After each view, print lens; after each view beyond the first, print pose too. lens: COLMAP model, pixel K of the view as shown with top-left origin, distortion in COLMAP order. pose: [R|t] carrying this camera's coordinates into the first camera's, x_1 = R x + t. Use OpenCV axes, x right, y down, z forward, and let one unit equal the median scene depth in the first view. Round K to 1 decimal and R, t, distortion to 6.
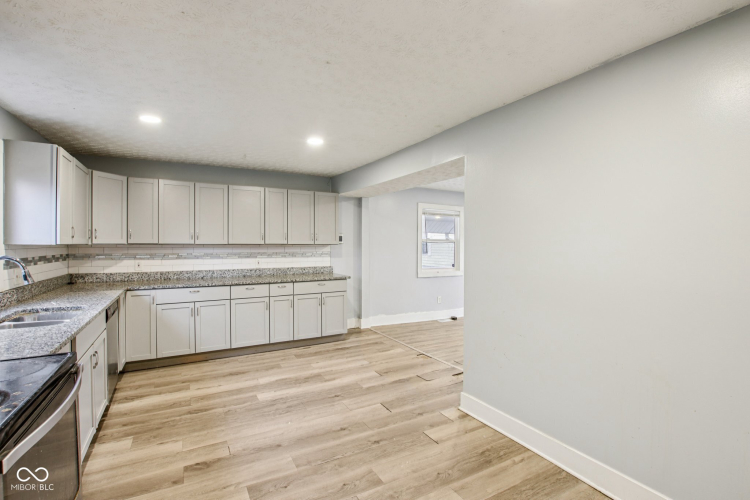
lens RADIAL K [[353.2, 0, 374.4], [0, 353.2, 247.7], [0, 0, 1]] dist [-0.030381, 0.000142]
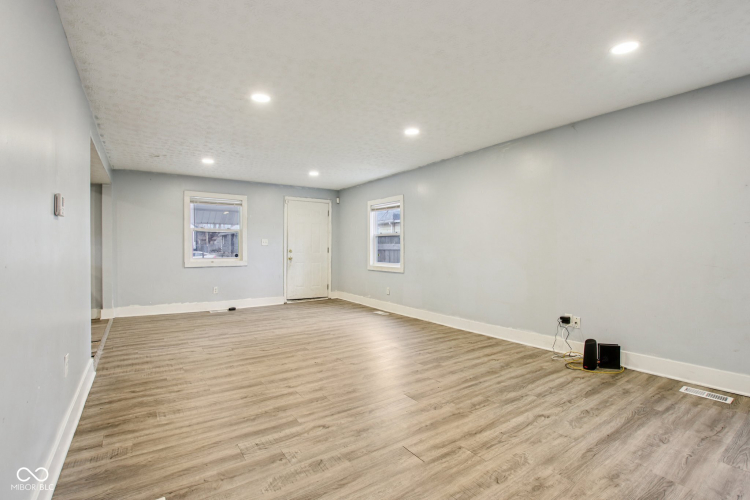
lens RADIAL K [[350.1, 0, 377.3], [0, 350.1, 250.5], [0, 0, 1]] dist [-0.032435, 0.001898]
pose [[0.994997, -0.007744, 0.099601, 0.876816], [0.008007, 0.999965, -0.002235, 0.070974], [-0.099581, 0.003021, 0.995025, -0.007863]]
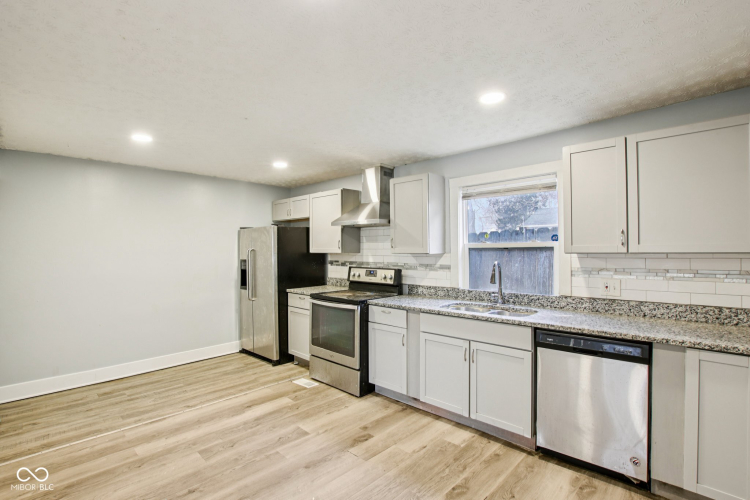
lens RADIAL K [[353.2, 0, 374.4], [0, 353.2, 247.7], [0, 0, 1]] dist [-0.030381, 0.000142]
pose [[-0.954980, -0.003800, -0.296646, -0.099055], [-0.002578, 0.999986, -0.004513, -0.011834], [0.296659, -0.003545, -0.954977, 1.162001]]
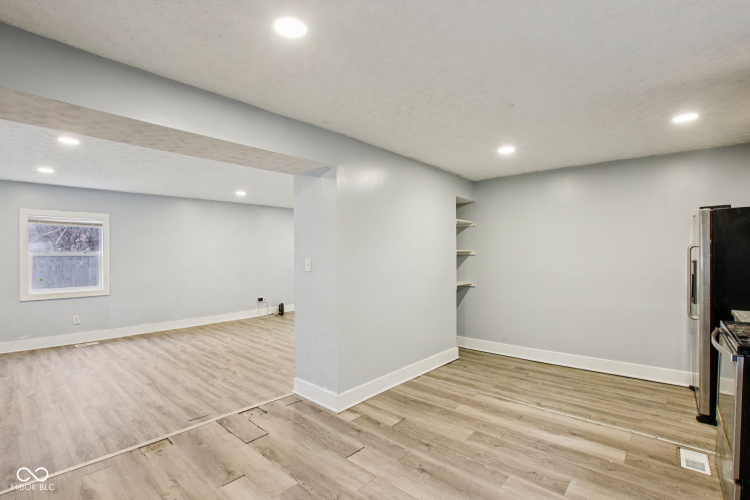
lens RADIAL K [[350.1, 0, 377.3], [0, 350.1, 250.5], [0, 0, 1]] dist [-0.032435, 0.001898]
pose [[-0.341276, 0.000002, 0.939963, -0.544821], [0.007875, 0.999965, 0.002857, -0.010780], [-0.939930, 0.008377, -0.341264, 0.900092]]
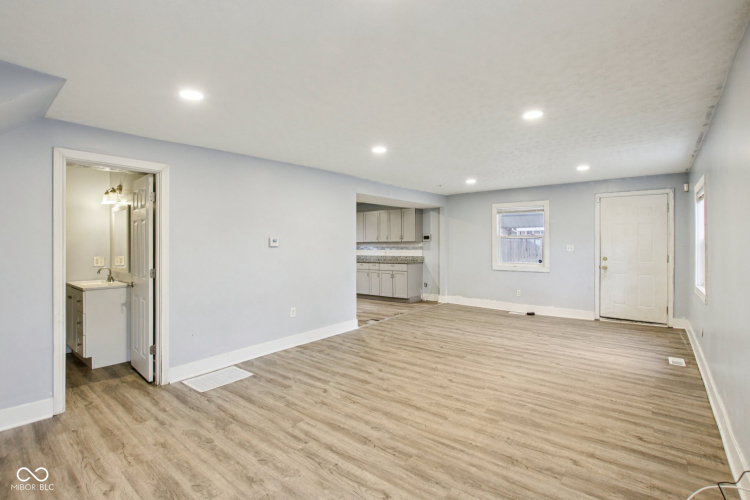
lens RADIAL K [[353.2, 0, 374.4], [0, 353.2, 247.7], [0, 0, 1]] dist [-0.030381, 0.000142]
pose [[0.371607, 0.001808, -0.928388, 1.623791], [-0.003313, 0.999994, 0.000621, 0.022059], [0.928384, 0.002845, 0.371611, 0.354904]]
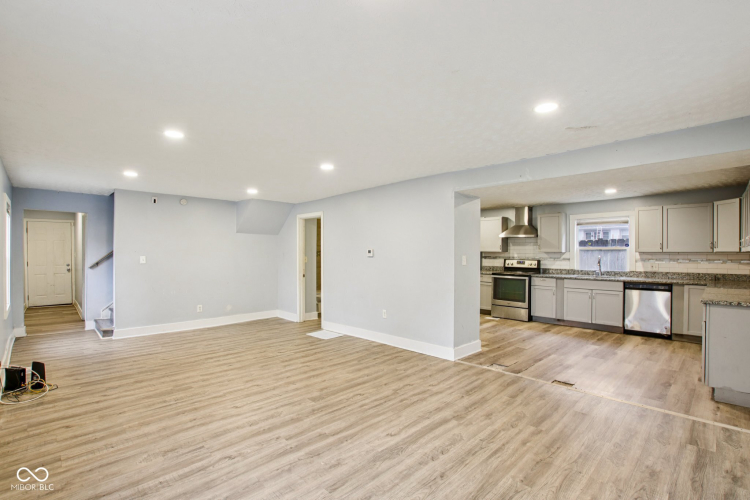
lens RADIAL K [[350.1, 0, 377.3], [0, 350.1, 250.5], [0, 0, 1]] dist [-0.032435, 0.001898]
pose [[-0.963472, -0.006310, -0.267734, 0.847215], [-0.007948, 0.999956, 0.005037, -0.011083], [0.267691, 0.006981, -0.963480, 1.788070]]
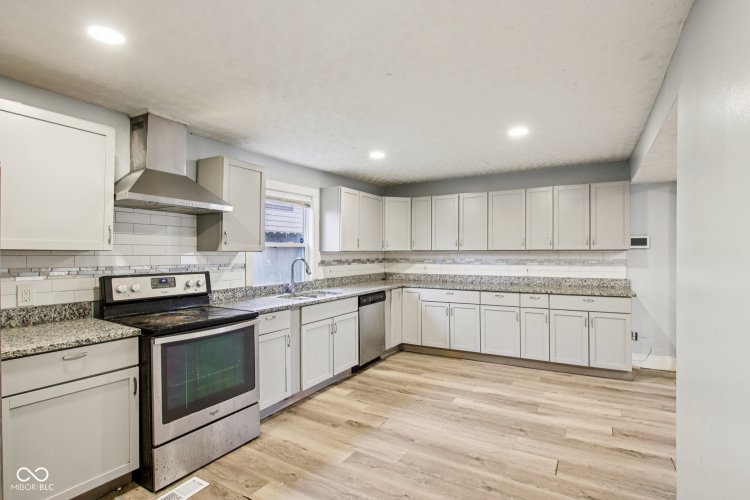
lens RADIAL K [[367.7, 0, 368.6], [0, 367.7, 249.8], [0, 0, 1]] dist [-0.030293, 0.000682]
pose [[0.495656, -0.009846, -0.868463, 0.371269], [-0.003605, 0.999904, -0.013394, 0.004086], [0.868511, 0.009770, 0.495573, 0.198657]]
